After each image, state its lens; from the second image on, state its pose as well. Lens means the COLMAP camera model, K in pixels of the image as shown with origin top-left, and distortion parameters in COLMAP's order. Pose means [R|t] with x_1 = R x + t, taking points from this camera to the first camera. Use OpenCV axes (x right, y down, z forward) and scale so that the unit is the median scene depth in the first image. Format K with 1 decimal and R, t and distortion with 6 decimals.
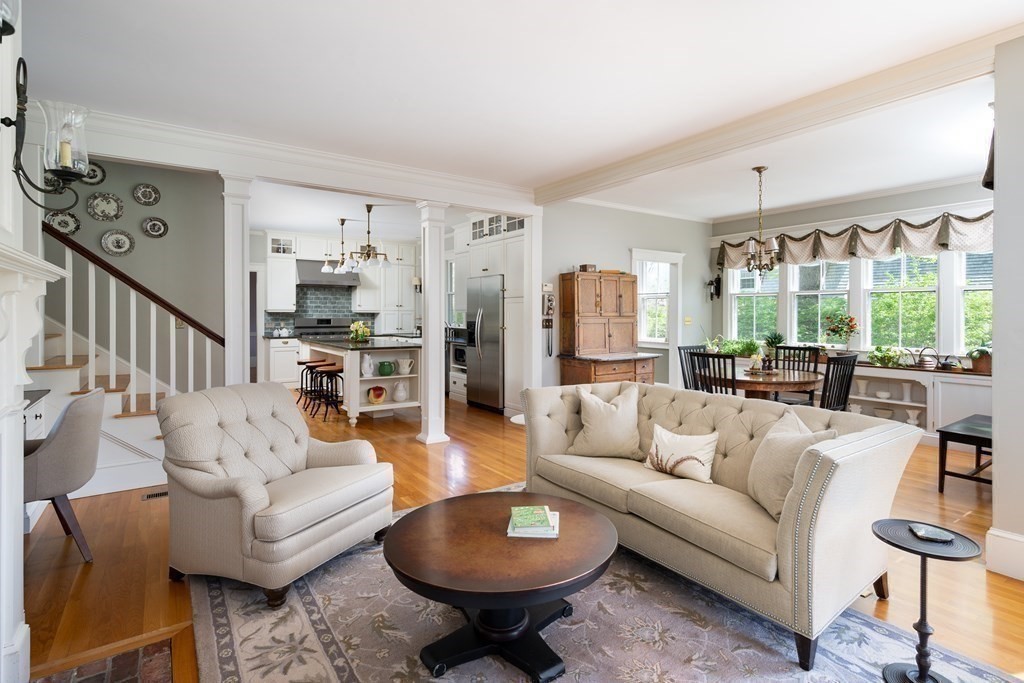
lens RADIAL K [[516.2, 0, 525.8], [0, 516.2, 312.0], [0, 0, 1]] dist [-0.004483, -0.001489]
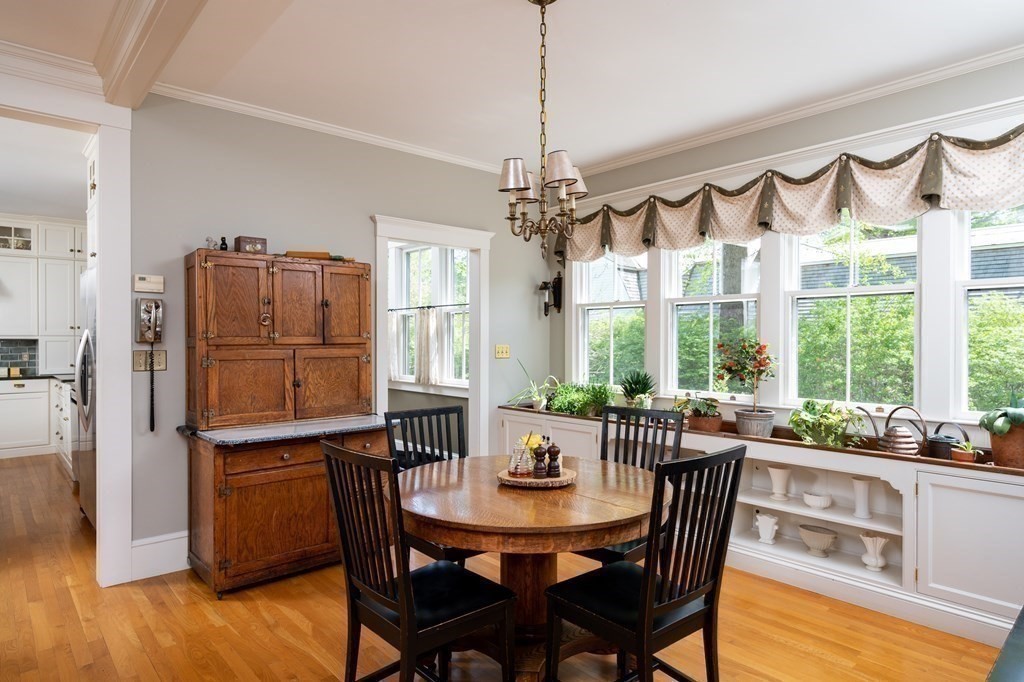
lens RADIAL K [[592.0, 0, 510.6], [0, 592.0, 342.0], [0, 0, 1]] dist [-0.000887, -0.003237]
pose [[0.993436, -0.003431, 0.114338, 0.312685], [0.002732, 0.999977, 0.006262, 0.003457], [-0.114356, -0.005909, 0.993422, 0.435789]]
